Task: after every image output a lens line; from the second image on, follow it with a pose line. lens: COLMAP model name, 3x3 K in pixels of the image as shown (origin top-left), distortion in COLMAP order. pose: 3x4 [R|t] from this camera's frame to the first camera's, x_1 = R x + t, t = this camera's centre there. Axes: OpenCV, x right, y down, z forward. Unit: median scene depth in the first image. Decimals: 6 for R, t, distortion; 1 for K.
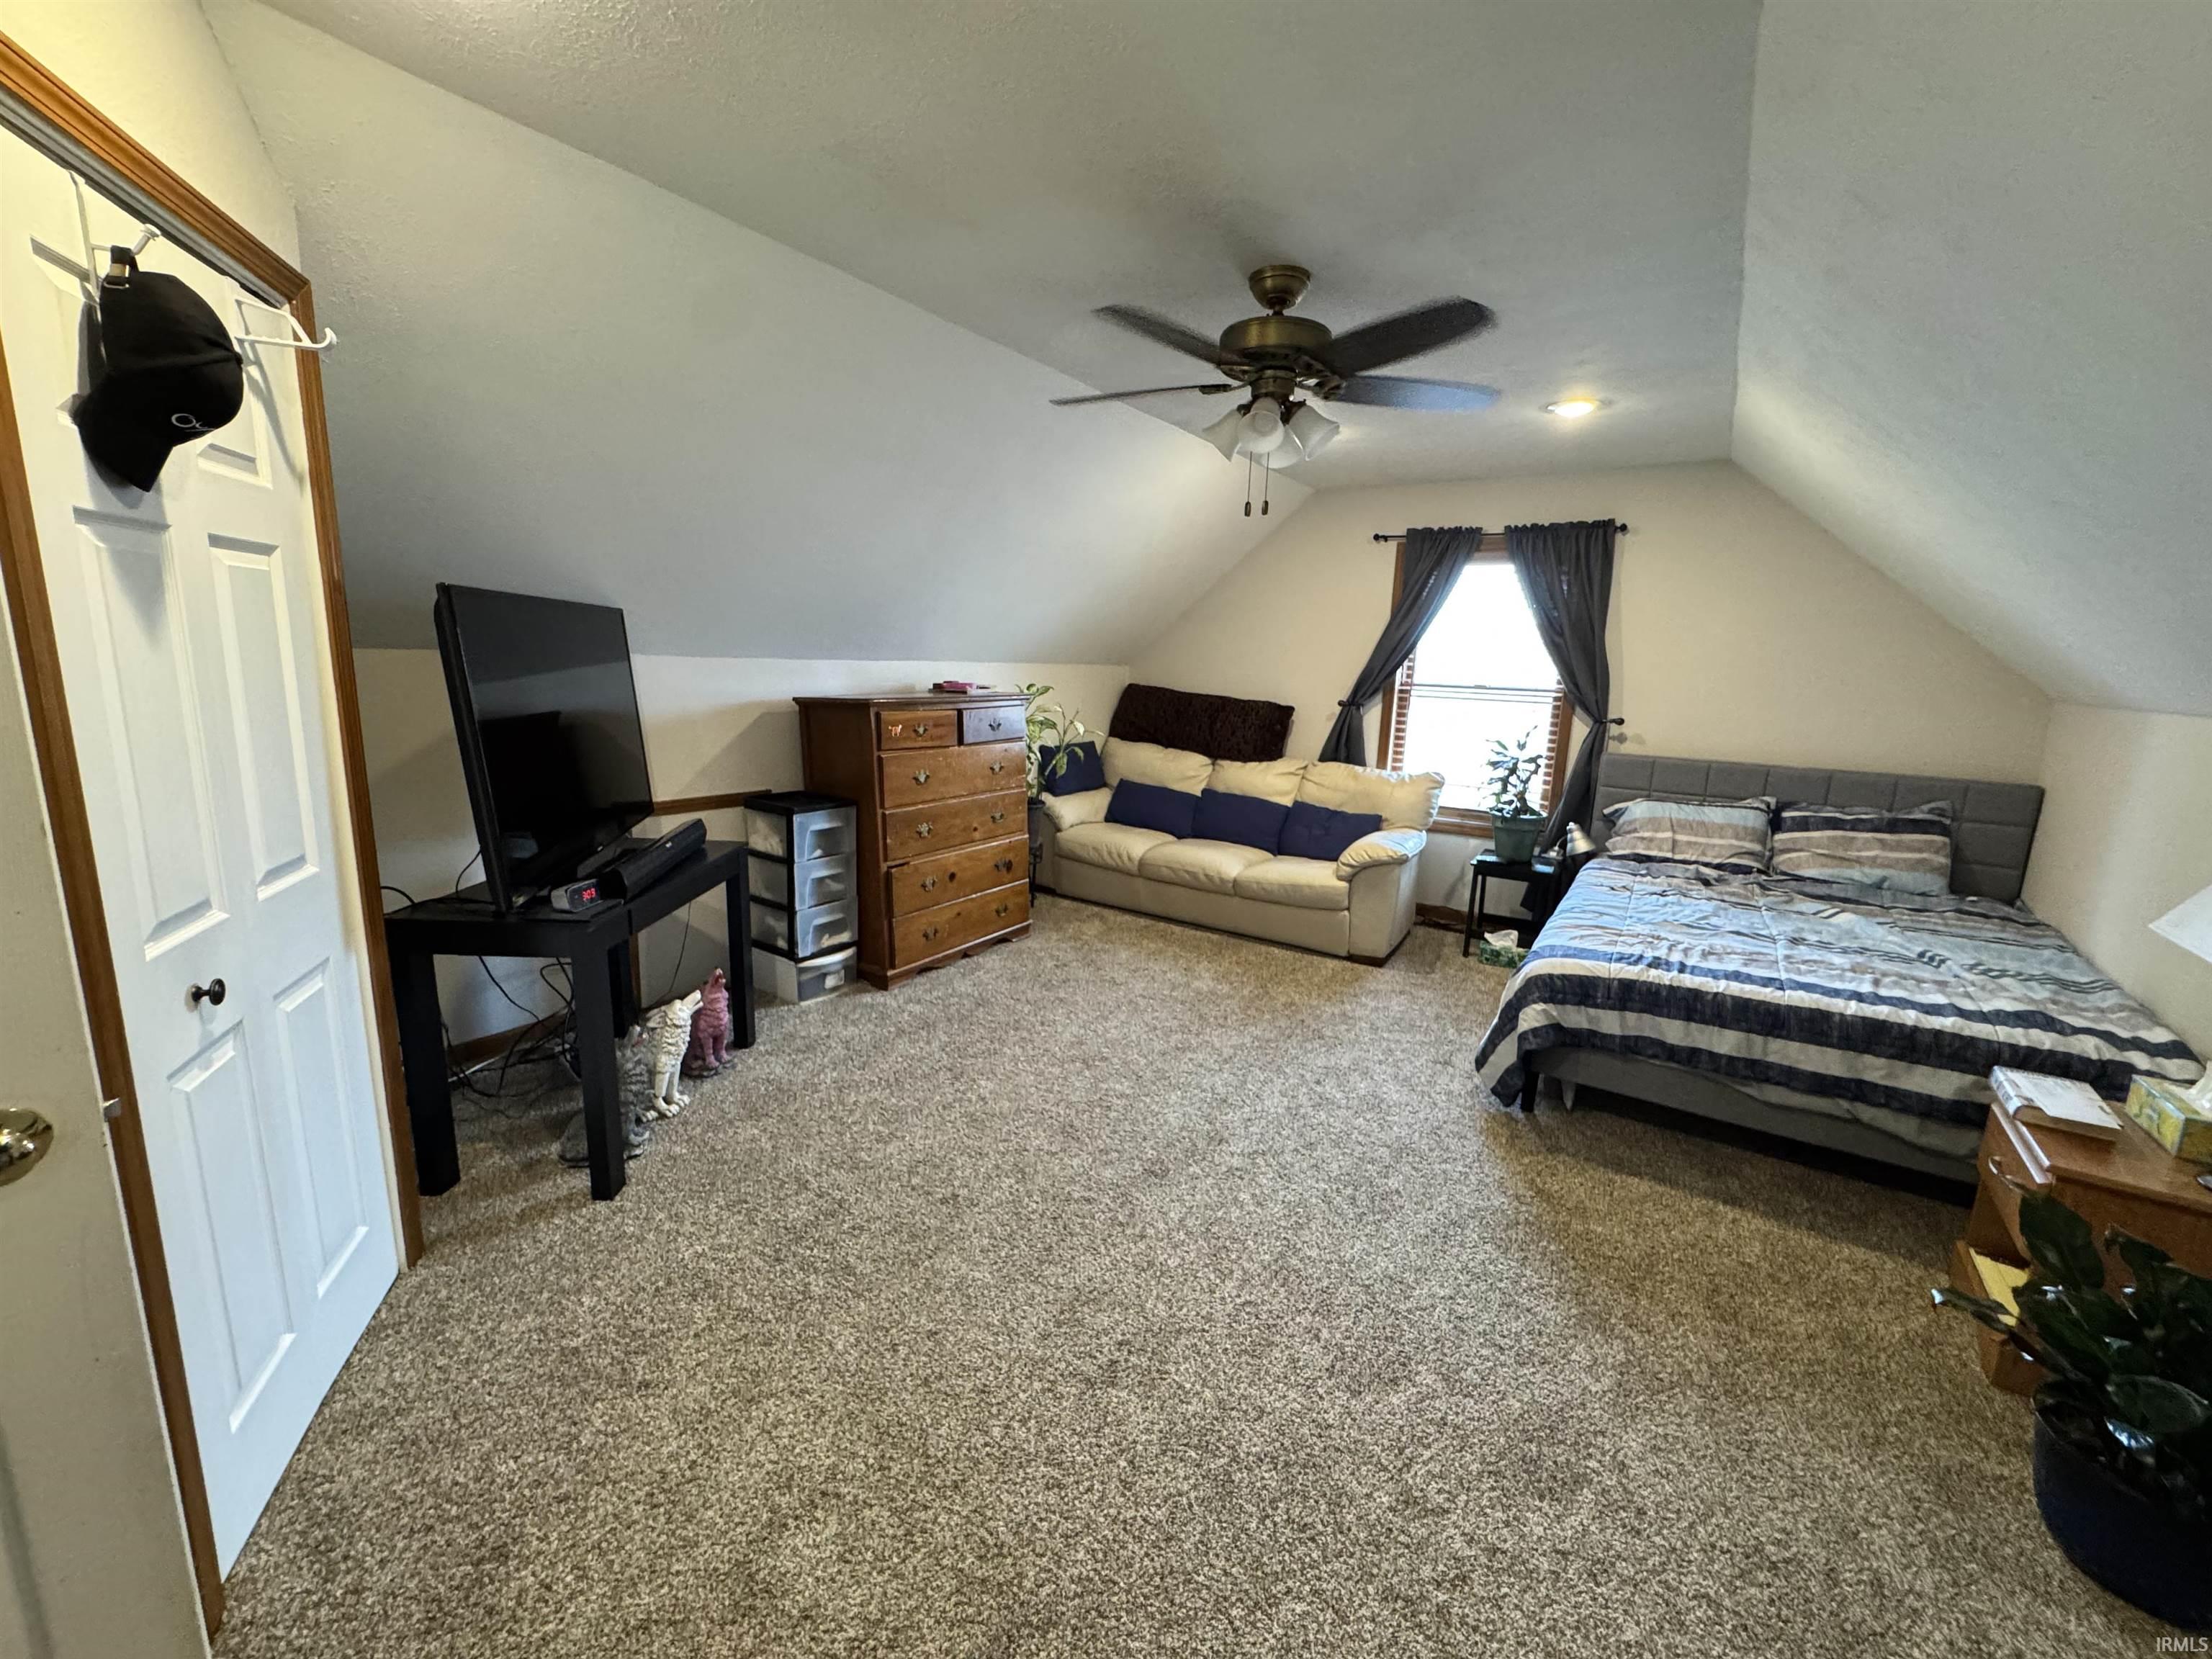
lens RADIAL K [[896.5, 0, 1107.3], [0, 896.5, 825.8], [0, 0, 1]] dist [-0.003629, 0.000613]
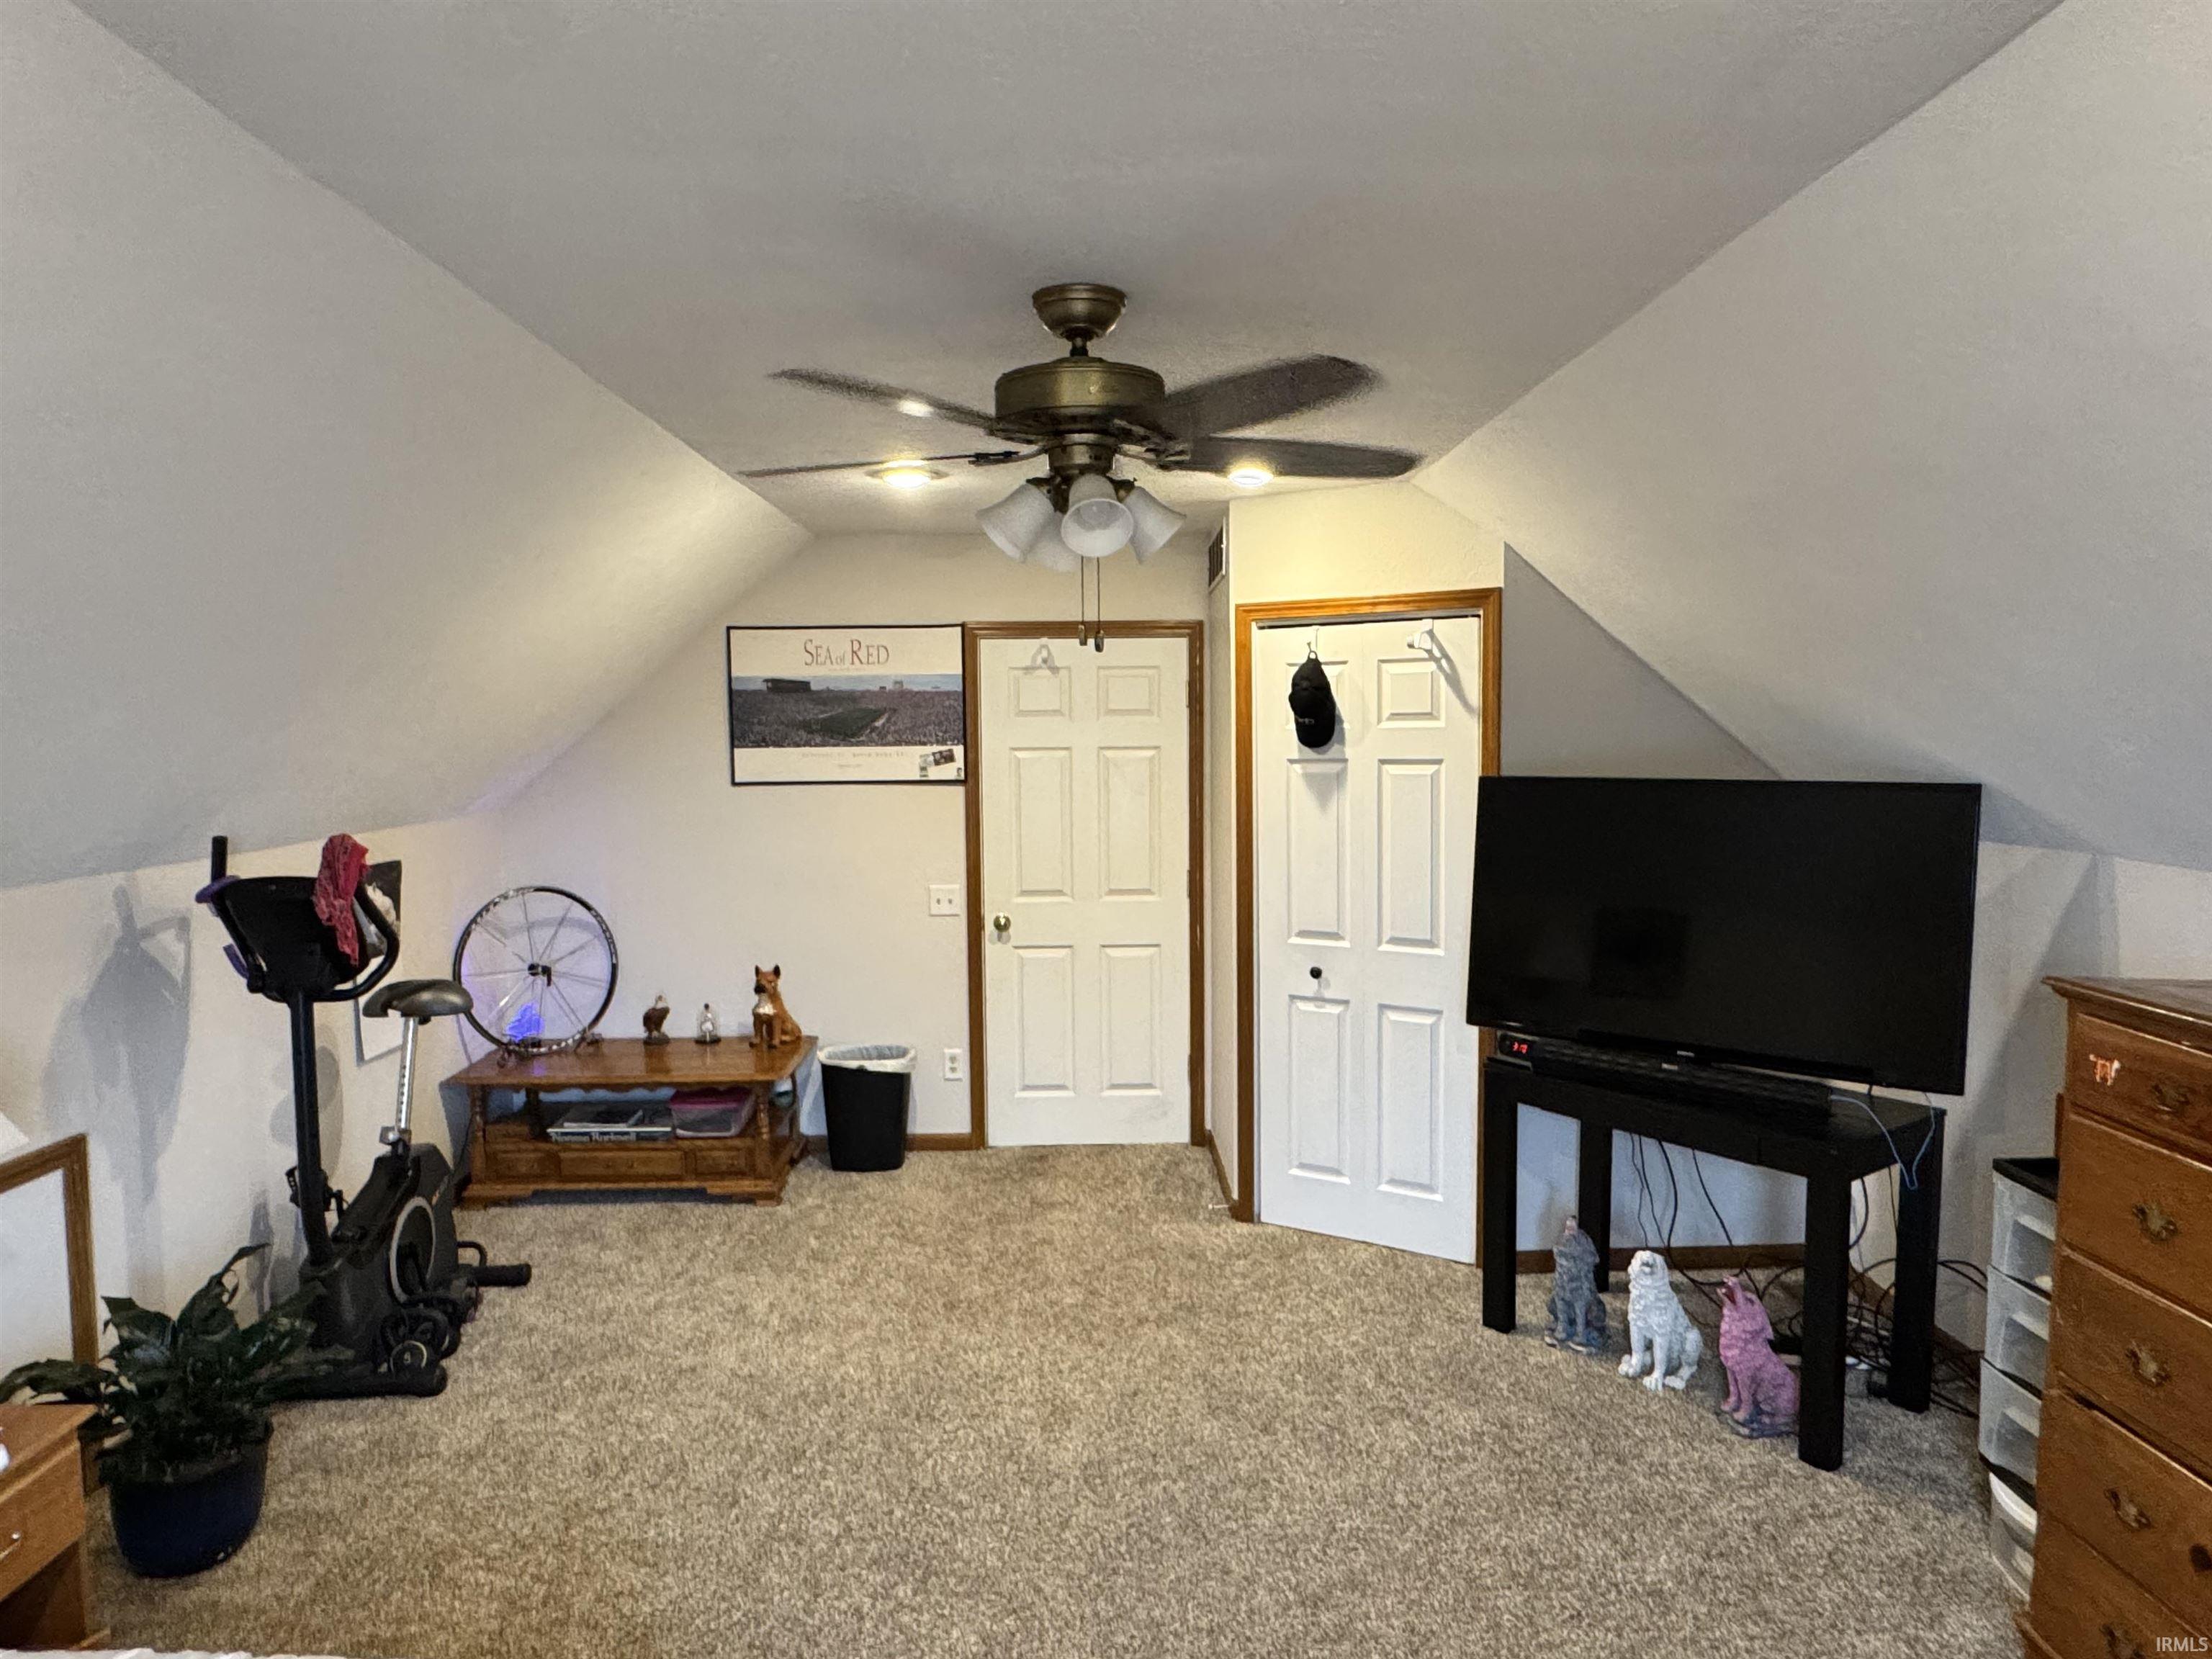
lens RADIAL K [[1390.9, 0, 1107.6], [0, 1390.9, 836.9], [0, 0, 1]] dist [-0.004254, 0.003750]
pose [[-0.816593, 0.014332, -0.577036, 0.768900], [-0.126725, 0.970850, 0.203449, -0.435266], [0.563131, 0.239260, -0.790973, 1.928900]]
